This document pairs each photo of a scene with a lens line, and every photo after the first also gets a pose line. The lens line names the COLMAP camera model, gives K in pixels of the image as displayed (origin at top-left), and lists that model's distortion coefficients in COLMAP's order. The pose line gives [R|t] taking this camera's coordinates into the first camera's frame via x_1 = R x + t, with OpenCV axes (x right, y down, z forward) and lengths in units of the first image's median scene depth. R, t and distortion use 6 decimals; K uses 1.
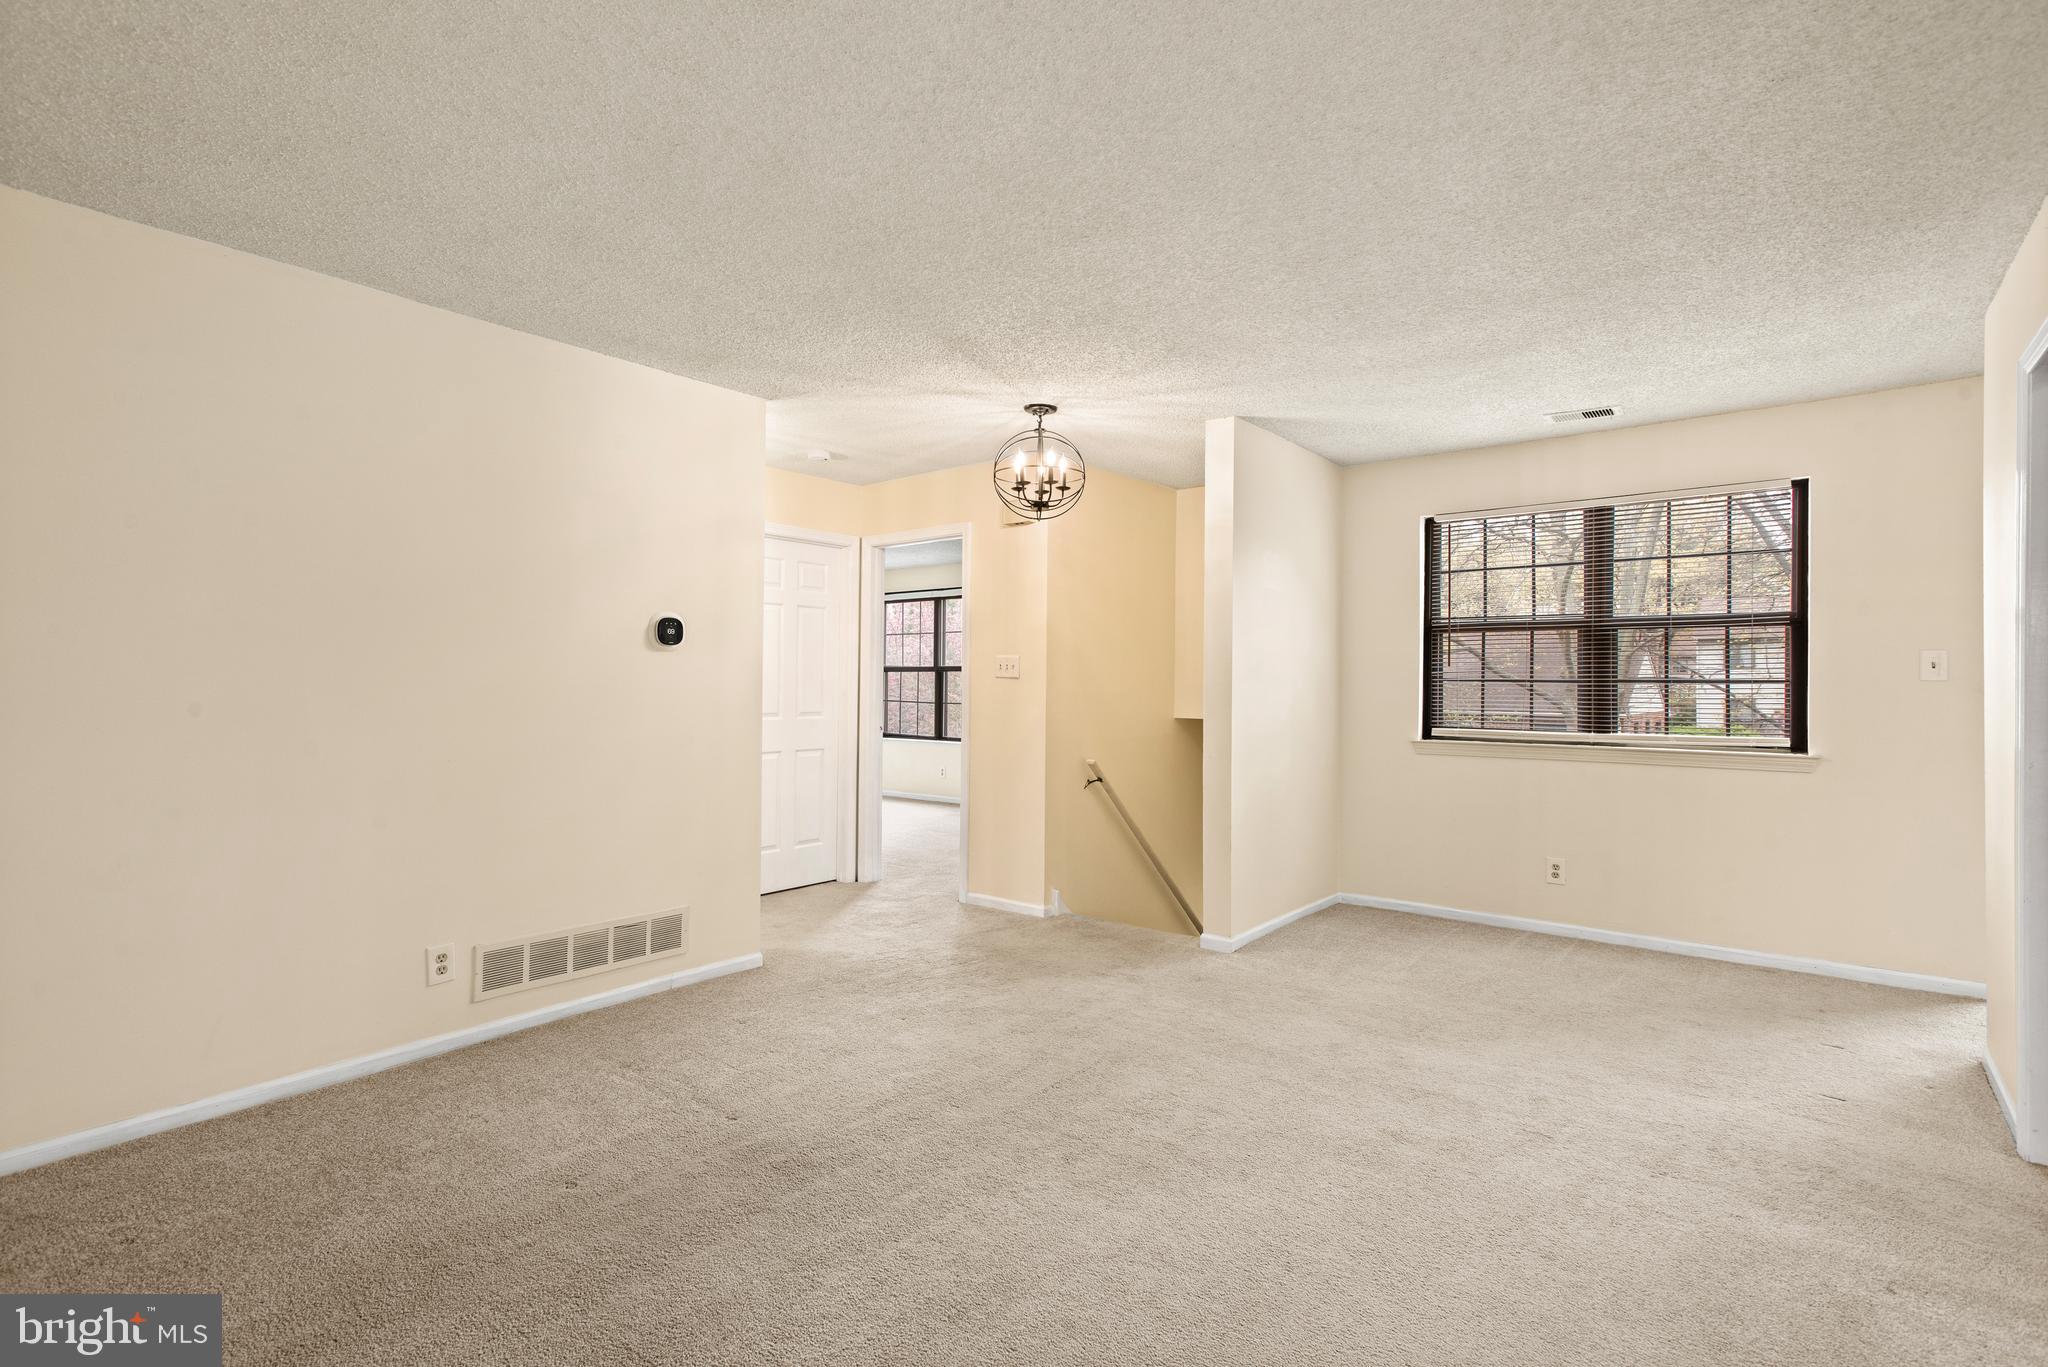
lens RADIAL K [[967.8, 0, 1015.9], [0, 967.8, 670.7], [0, 0, 1]] dist [0.019200, -0.006427]
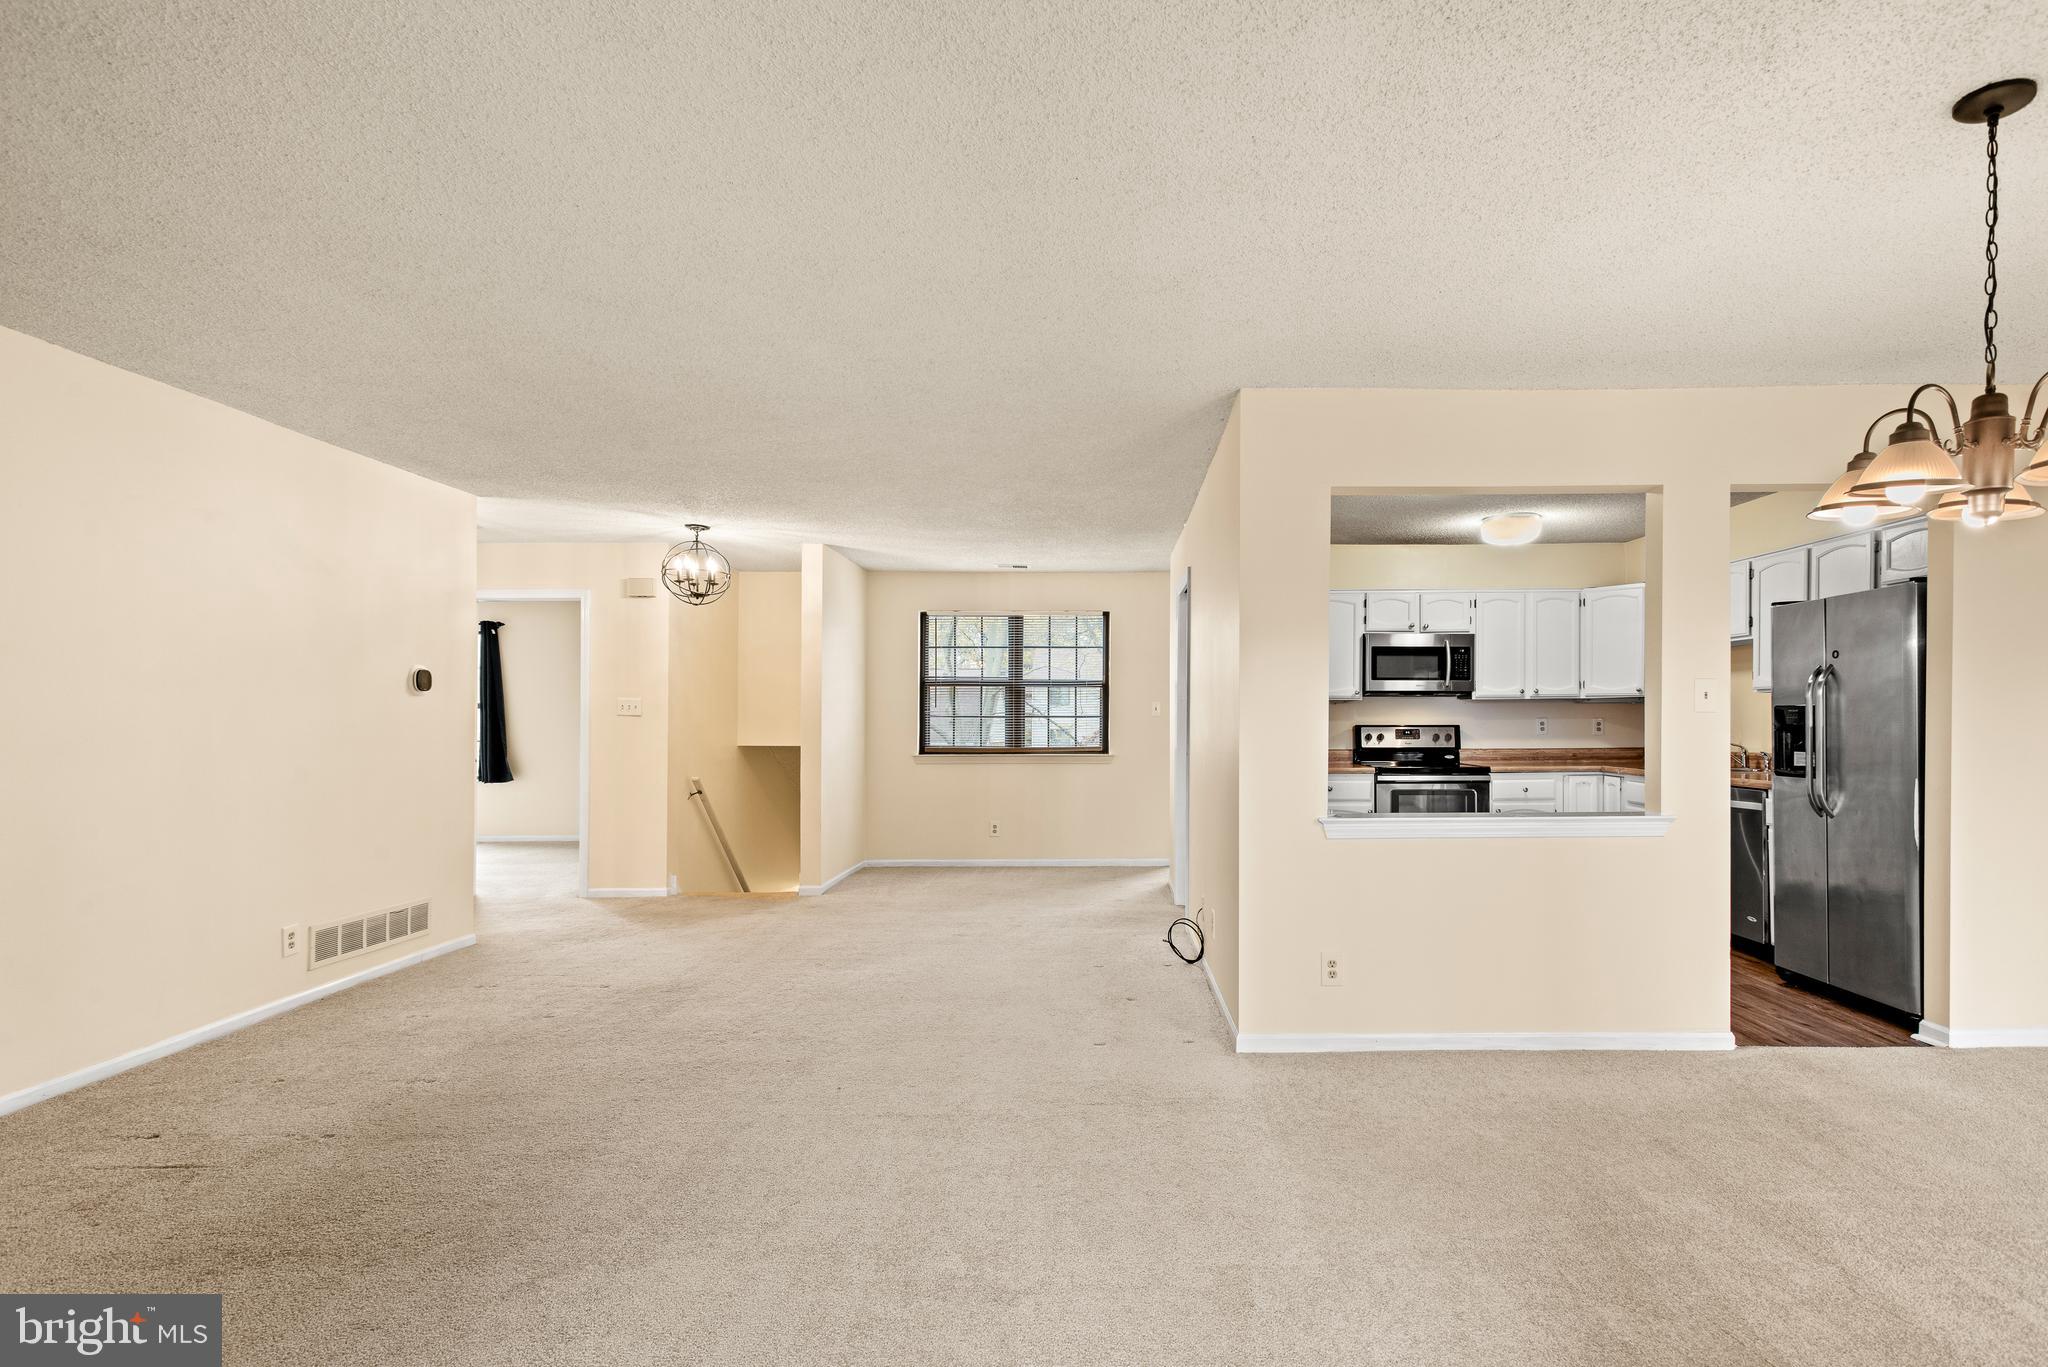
lens RADIAL K [[1020.7, 0, 1111.4], [0, 1020.7, 708.5], [0, 0, 1]] dist [0.021407, -0.000420]
pose [[0.770139, 0.001782, 0.637874, -0.462014], [-0.003044, 0.999995, 0.000881, -0.006614], [-0.637869, -0.002620, 0.770140, -0.543592]]
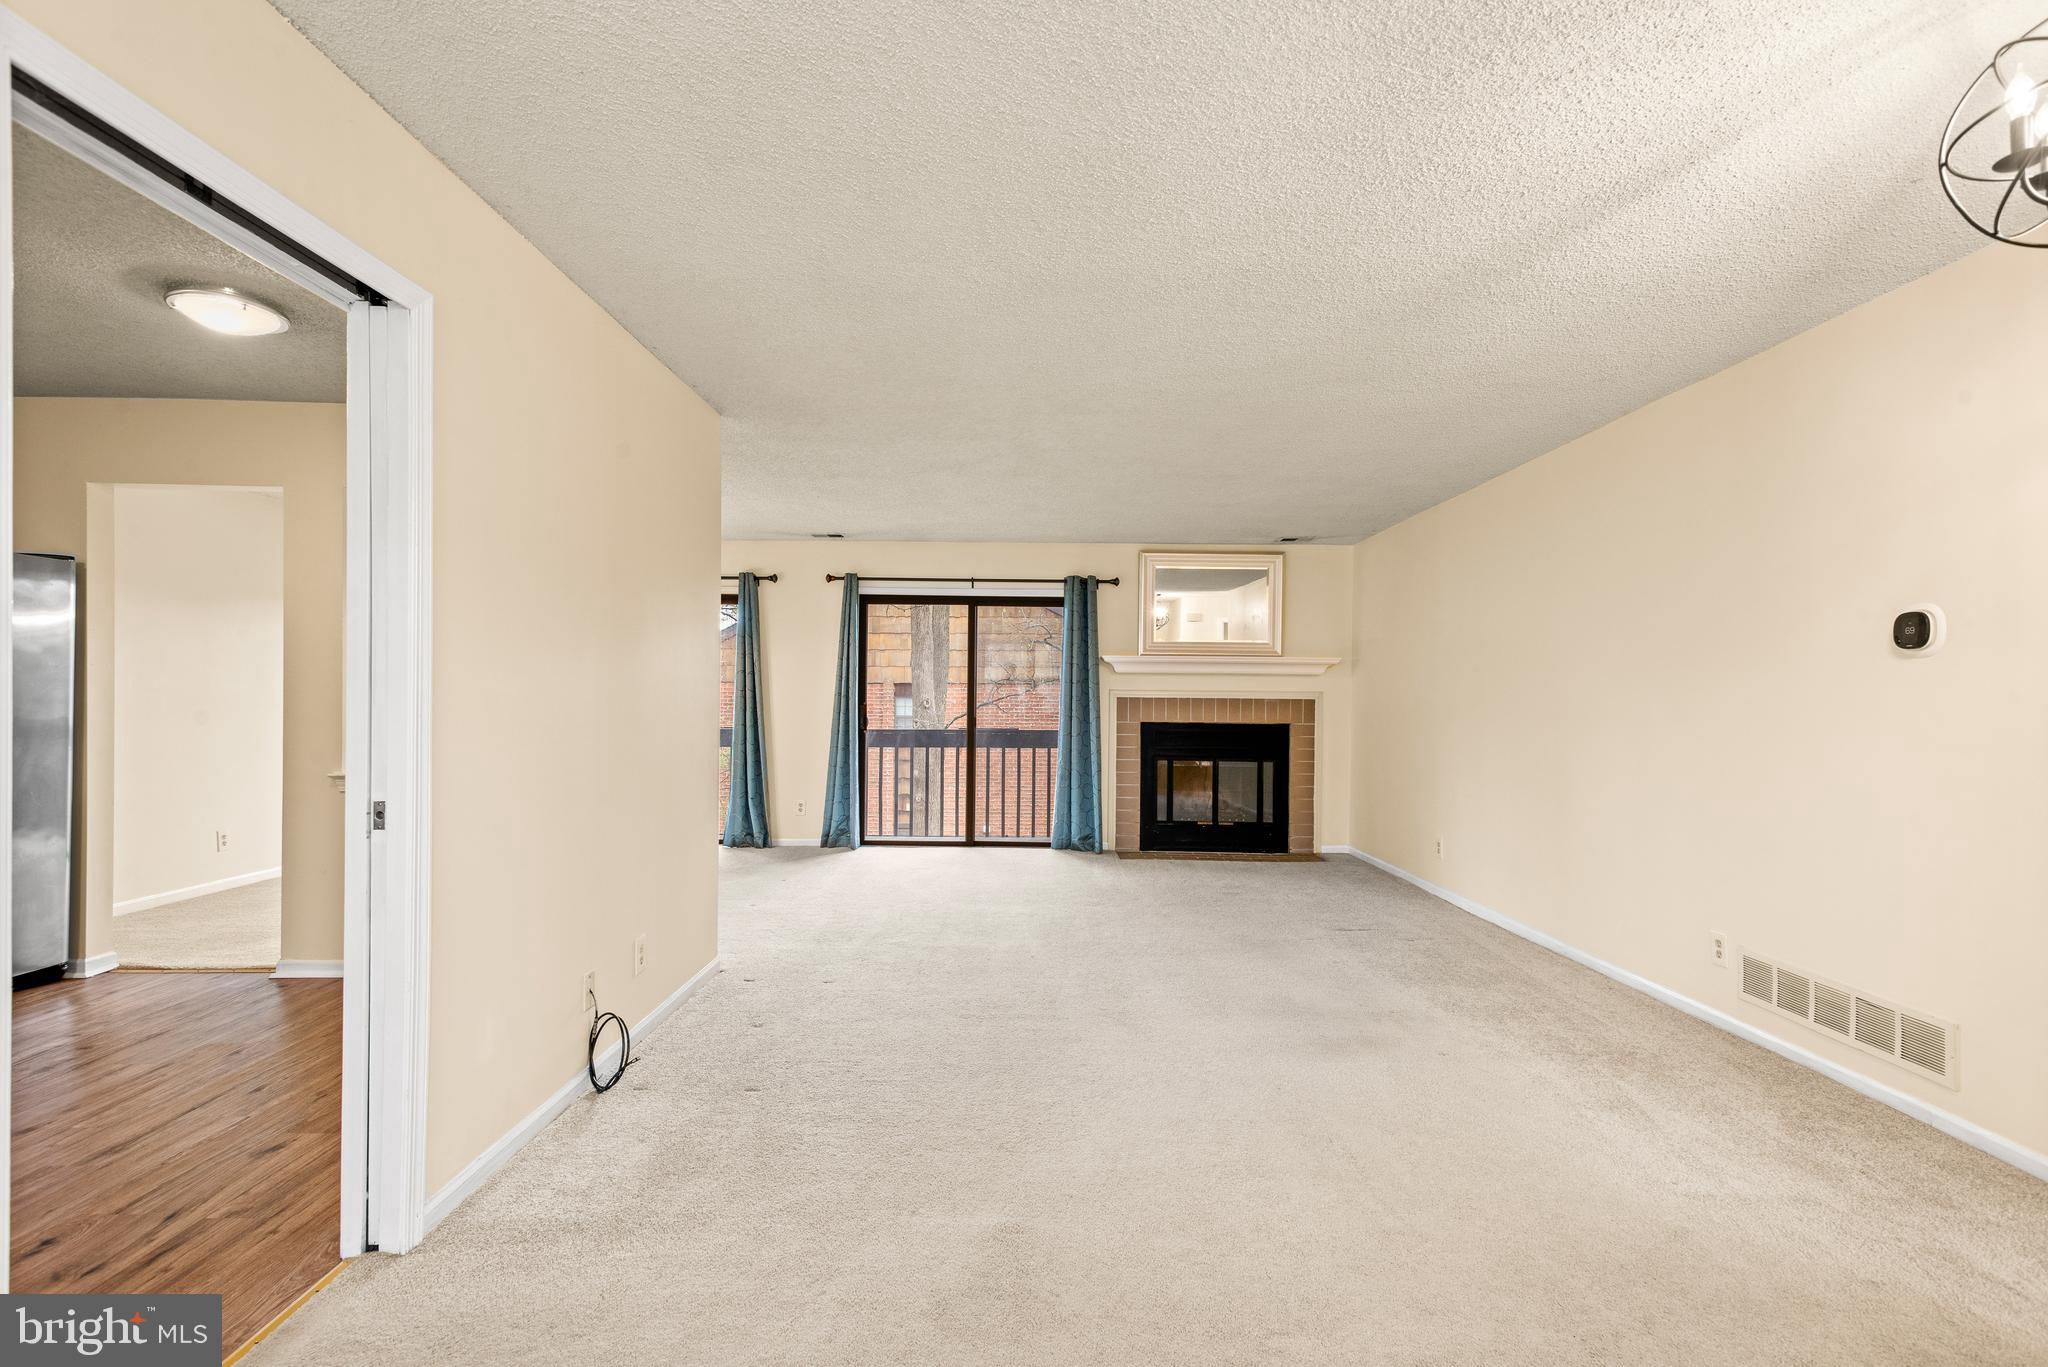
lens RADIAL K [[967.8, 0, 1023.9], [0, 967.8, 689.4], [0, 0, 1]] dist [0.019200, -0.006427]
pose [[-0.776645, -0.017272, -0.629702, 0.557694], [-0.003846, 0.999735, -0.022678, 0.020988], [0.629927, -0.015191, -0.776506, 1.014059]]
